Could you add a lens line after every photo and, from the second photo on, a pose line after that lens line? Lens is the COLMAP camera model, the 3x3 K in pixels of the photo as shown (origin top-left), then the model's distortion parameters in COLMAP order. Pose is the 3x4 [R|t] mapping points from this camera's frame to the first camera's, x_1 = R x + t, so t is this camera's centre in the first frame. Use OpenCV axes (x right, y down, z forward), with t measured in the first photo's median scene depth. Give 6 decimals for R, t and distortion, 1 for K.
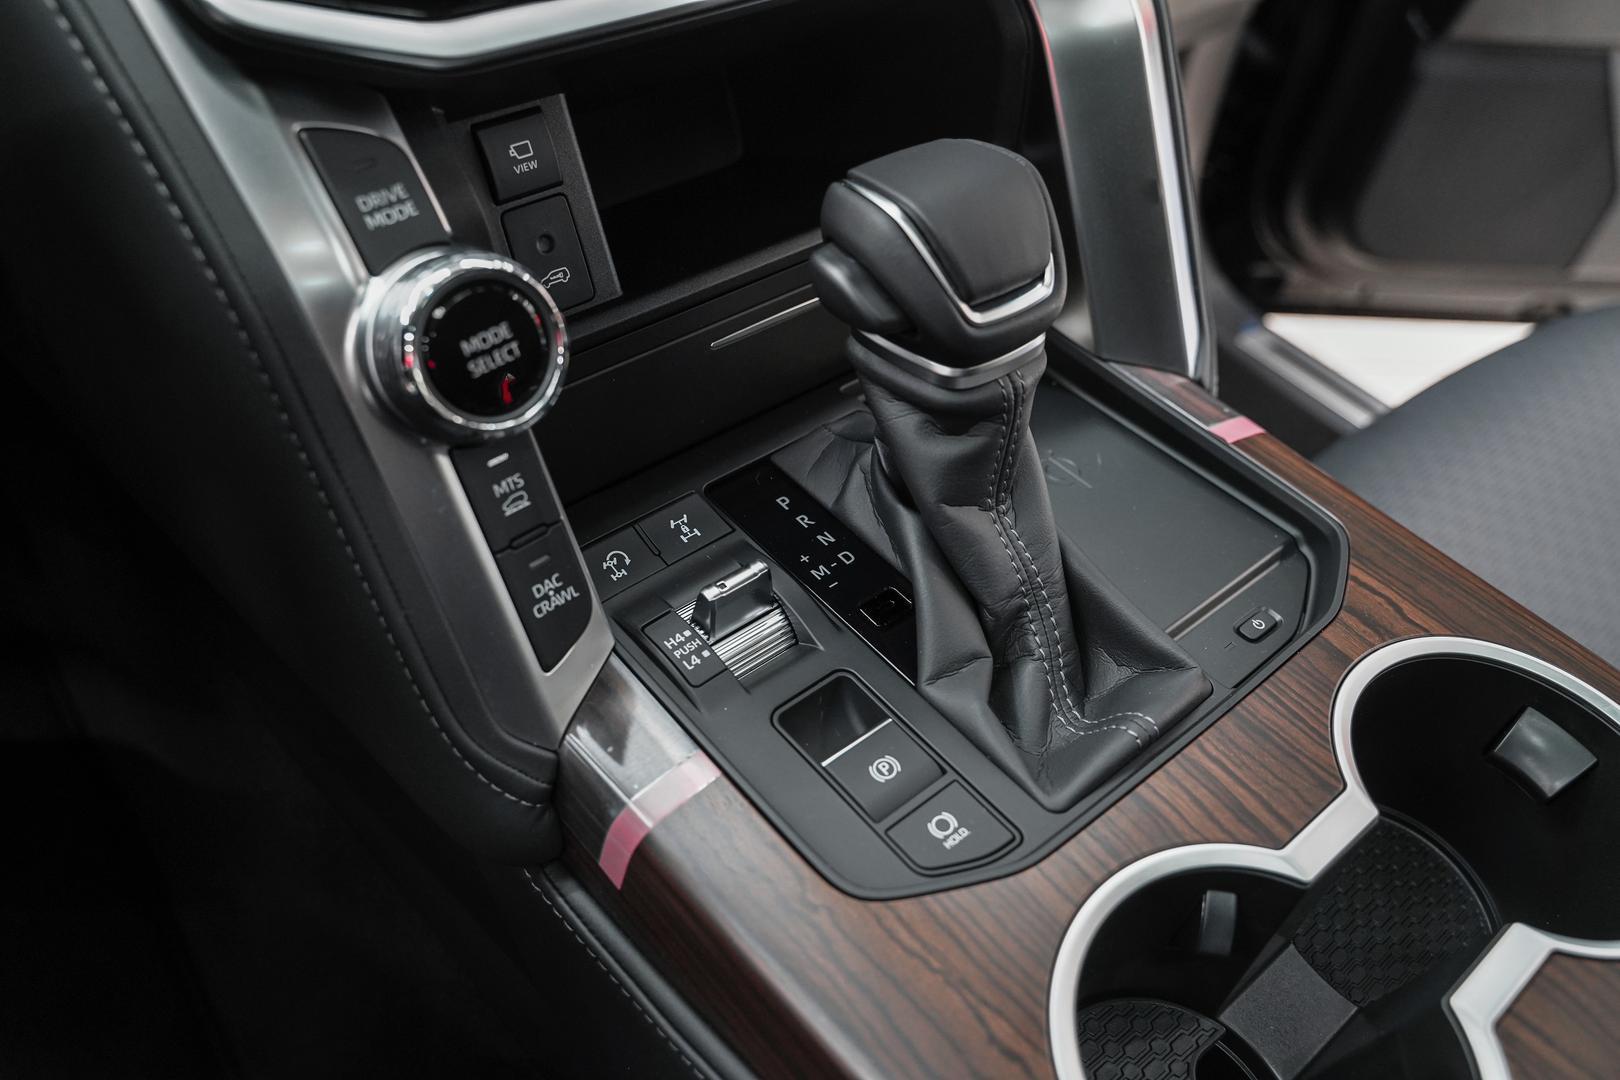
lens RADIAL K [[1272.5, 0, 807.9], [0, 1272.5, 536.0], [0, 0, 1]] dist [-0.000712, 0.005280]
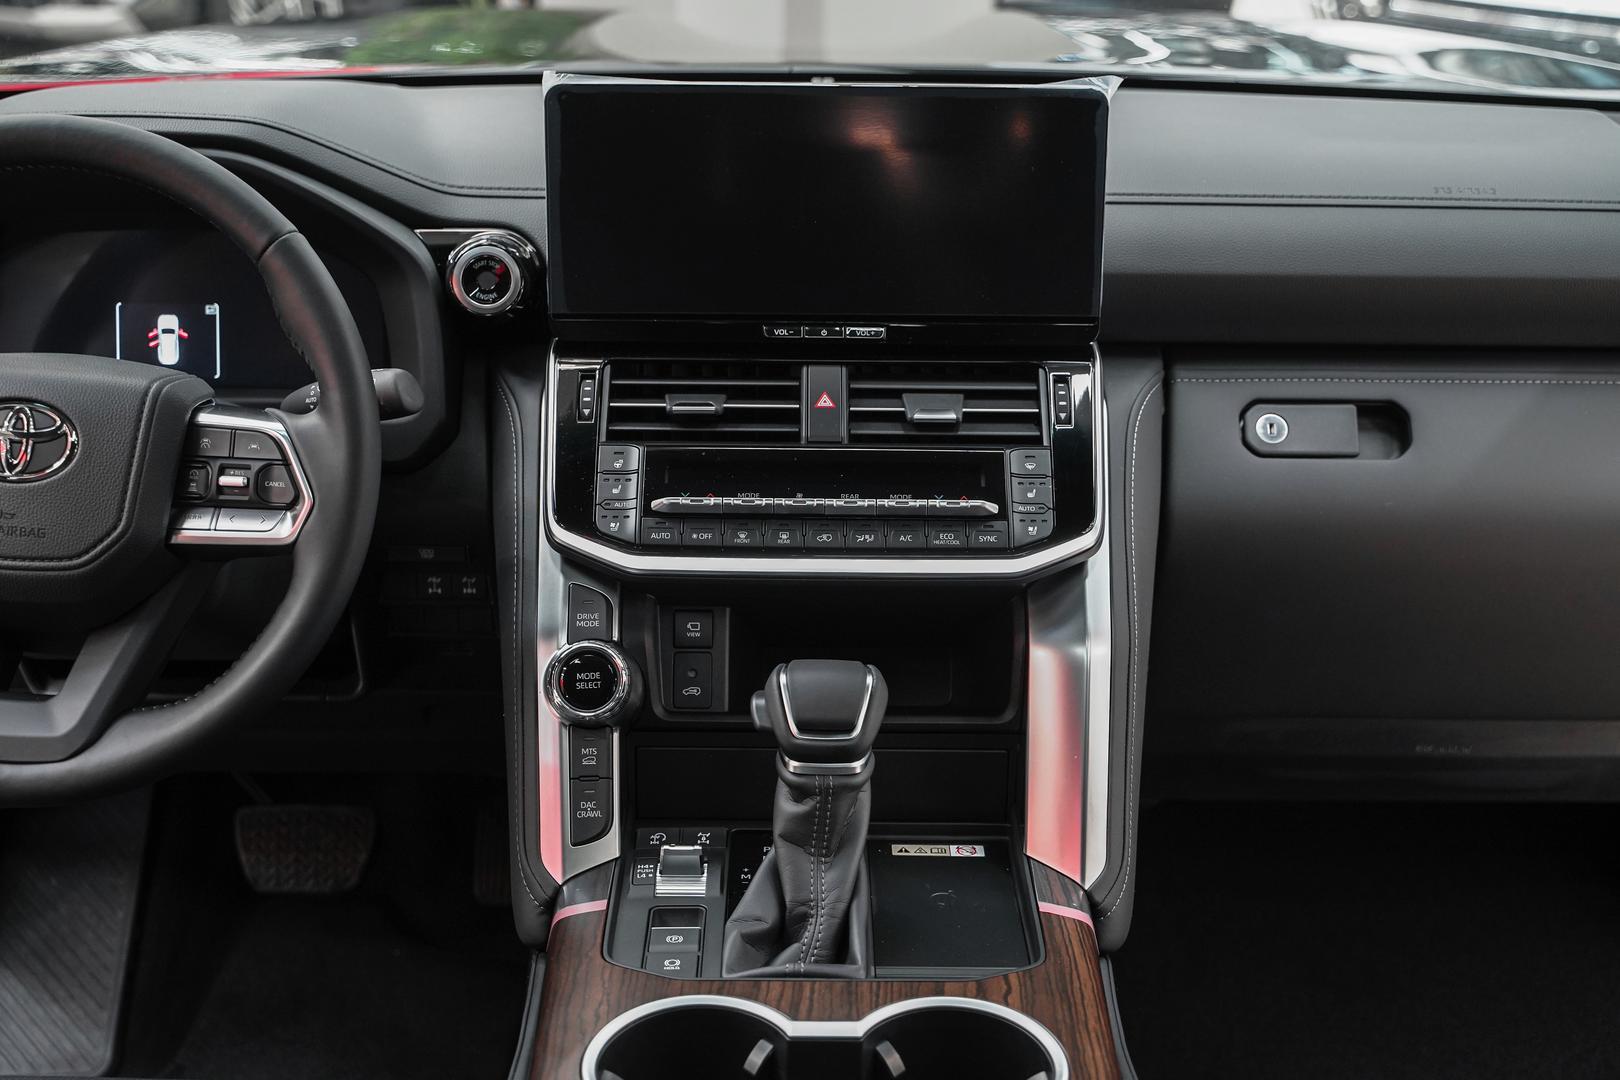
lens RADIAL K [[2079.5, 0, 808.8], [0, 2079.5, 540.2], [0, 0, 1]] dist [0.018020, 0.000000]
pose [[0.759486, 0.155054, -0.631775, 2.124767], [-0.420829, 0.857697, -0.295397, 0.515420], [0.496069, 0.490219, 0.716660, -1.448595]]
